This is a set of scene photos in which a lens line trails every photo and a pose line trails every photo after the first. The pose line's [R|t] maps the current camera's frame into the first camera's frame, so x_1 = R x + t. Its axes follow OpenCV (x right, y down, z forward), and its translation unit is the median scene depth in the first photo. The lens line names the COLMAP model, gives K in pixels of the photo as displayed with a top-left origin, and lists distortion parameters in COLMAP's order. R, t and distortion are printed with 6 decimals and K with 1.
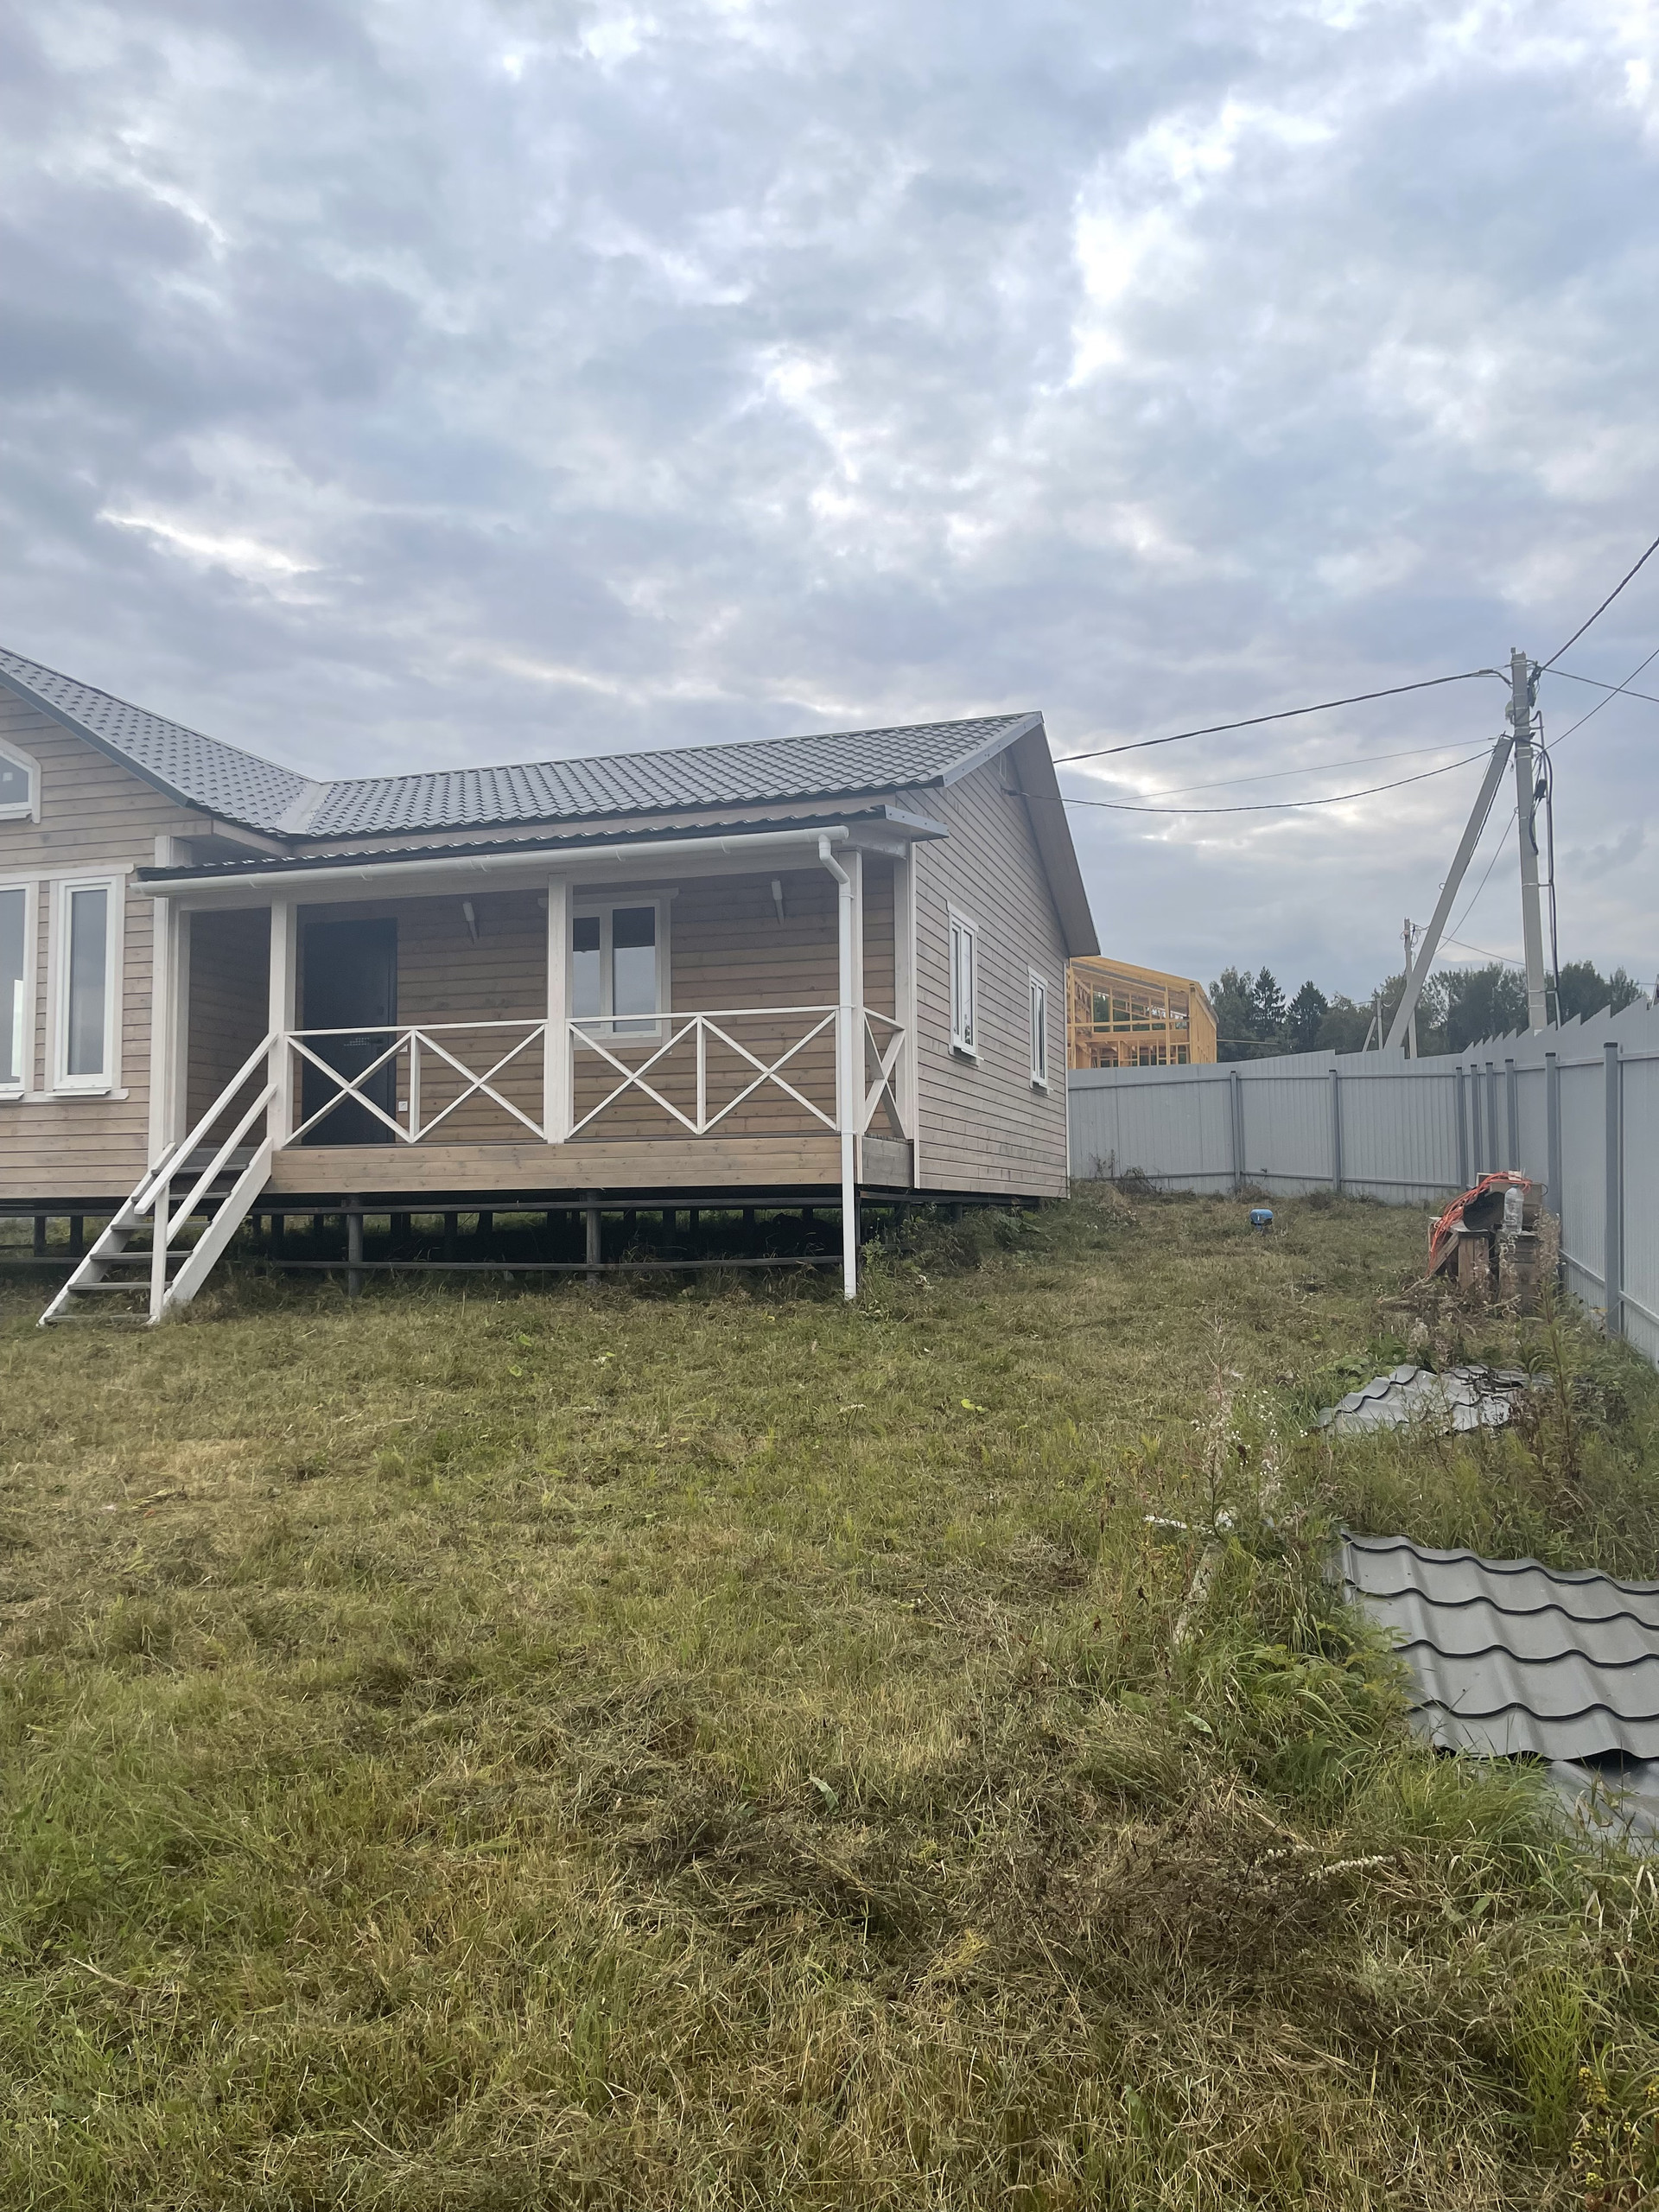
lens RADIAL K [[1653.6, 0, 833.0], [0, 1653.6, 1093.1], [0, 0, 1]] dist [0.053144, -0.057194]
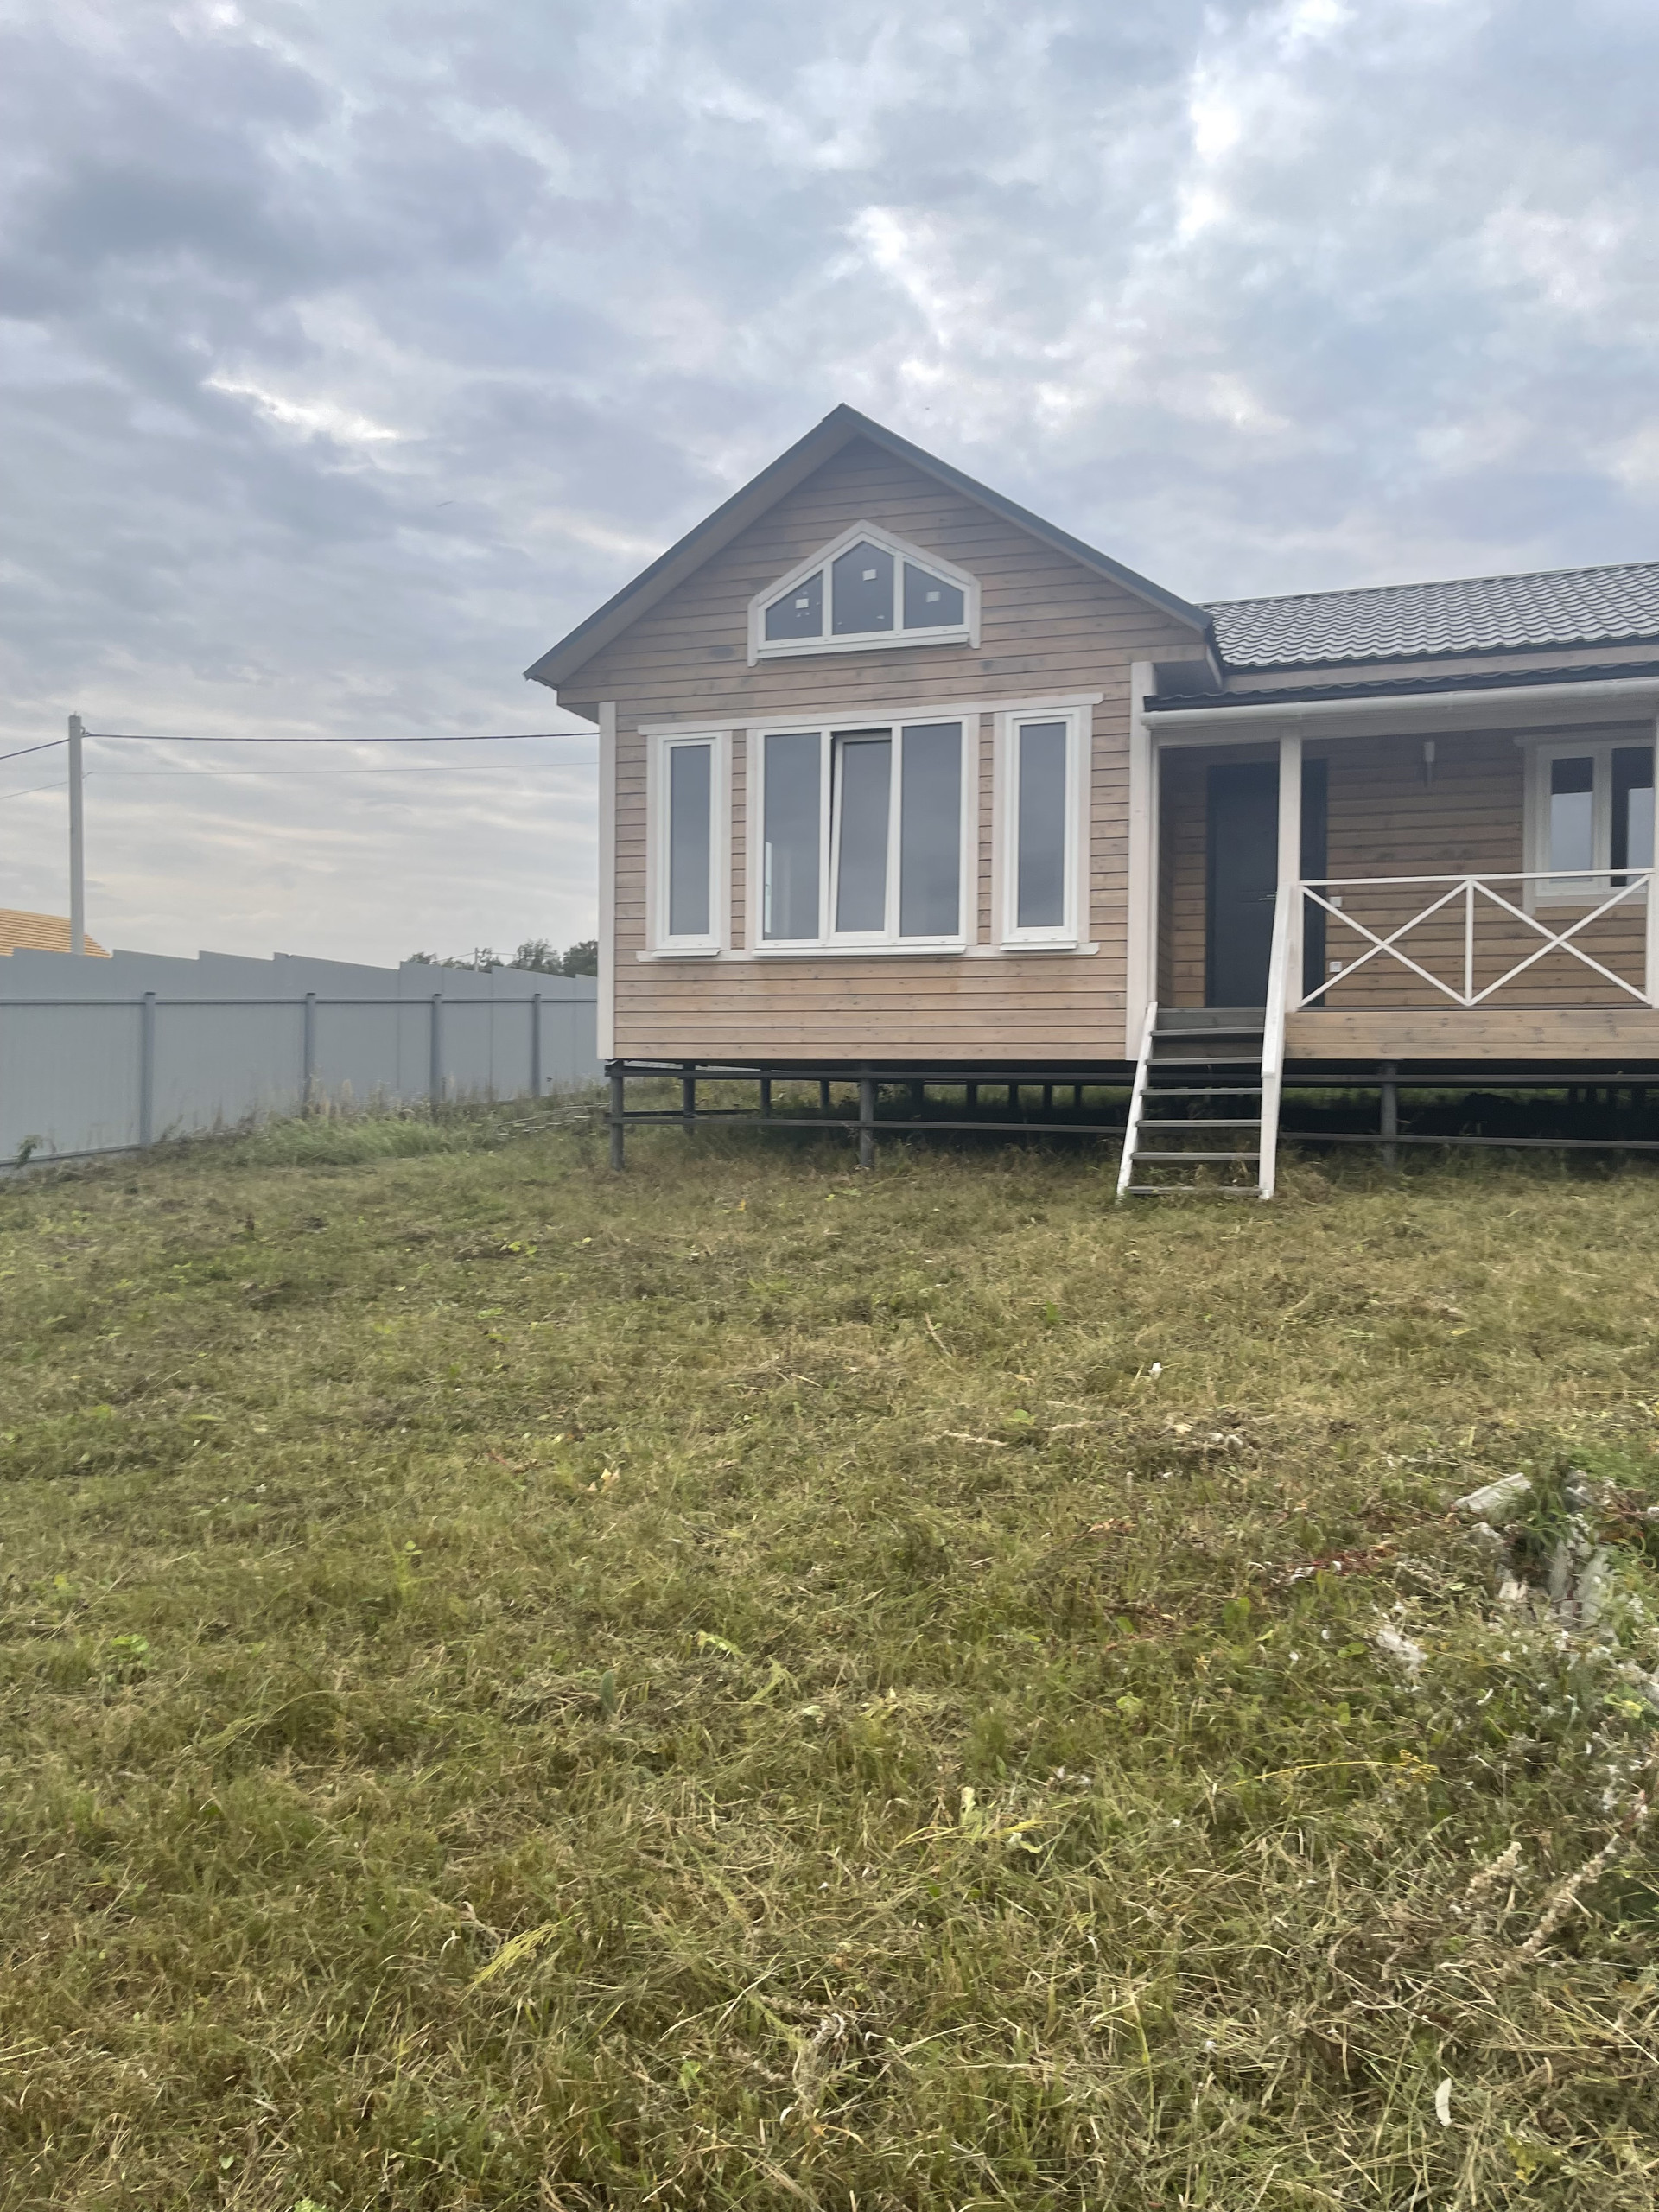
lens RADIAL K [[1630.8, 0, 834.3], [0, 1630.8, 1077.0], [0, 0, 1]] dist [0.074338, -0.136387]
pose [[0.999114, 0.019396, -0.037342, -0.511917], [-0.016976, 0.997800, 0.064078, 0.014943], [0.038503, -0.063388, 0.997246, 0.094610]]
